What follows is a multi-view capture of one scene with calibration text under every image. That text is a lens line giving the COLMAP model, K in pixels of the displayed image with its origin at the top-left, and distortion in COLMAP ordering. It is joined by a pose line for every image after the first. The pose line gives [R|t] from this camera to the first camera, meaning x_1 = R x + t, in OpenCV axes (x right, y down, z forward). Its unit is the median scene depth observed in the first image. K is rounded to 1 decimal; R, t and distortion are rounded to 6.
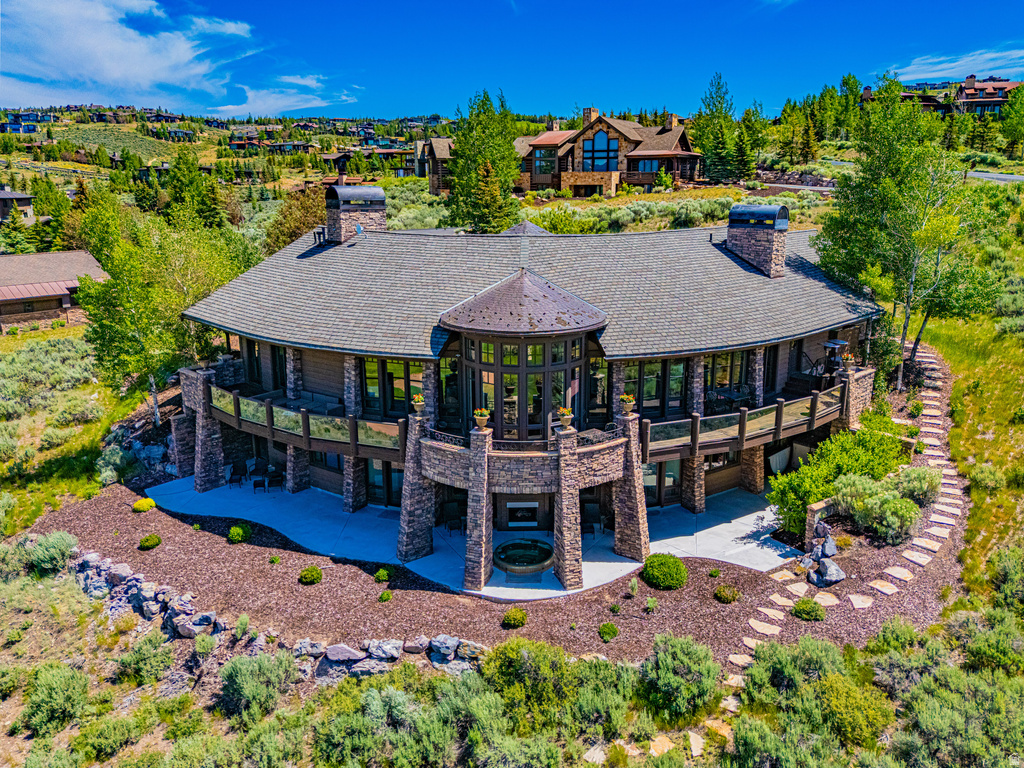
lens RADIAL K [[758.4, 0, 513.1], [0, 758.4, 380.3], [0, 0, 1]] dist [0.073532, -0.075494]
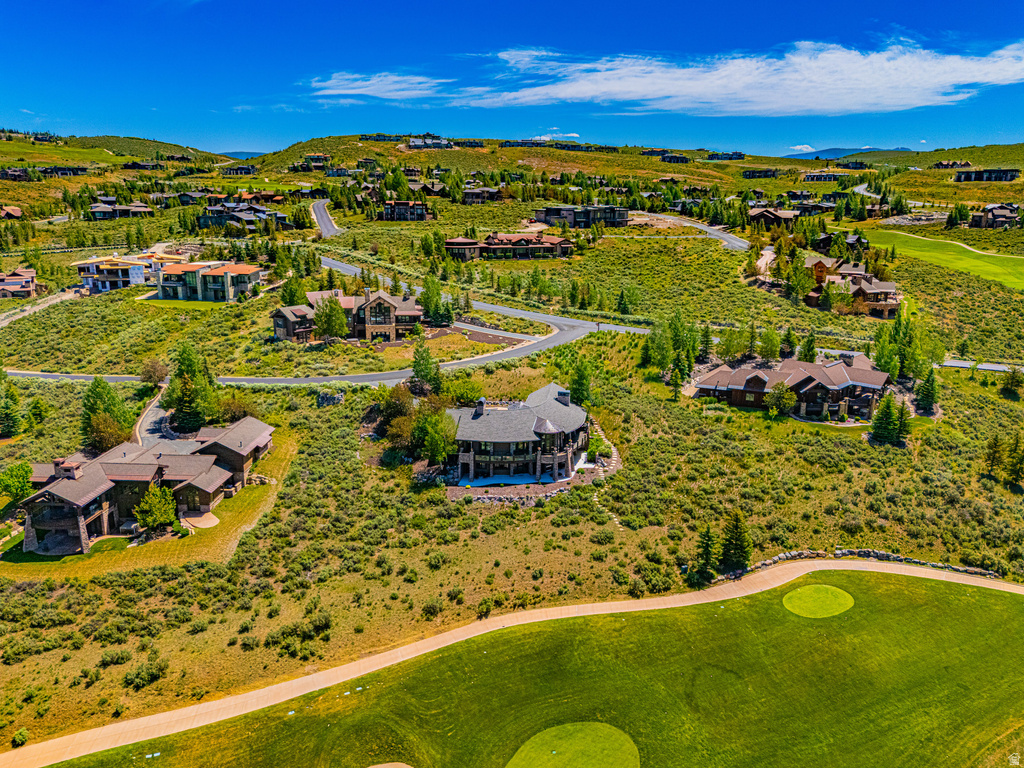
lens RADIAL K [[766.3, 0, 506.0], [0, 766.3, 356.1], [0, 0, 1]] dist [0.013681, -0.000758]
pose [[0.793502, -0.123173, 0.595973, -3.264041], [0.146236, 0.989202, 0.009739, -0.663179], [-0.590737, 0.079425, 0.802946, -3.011658]]
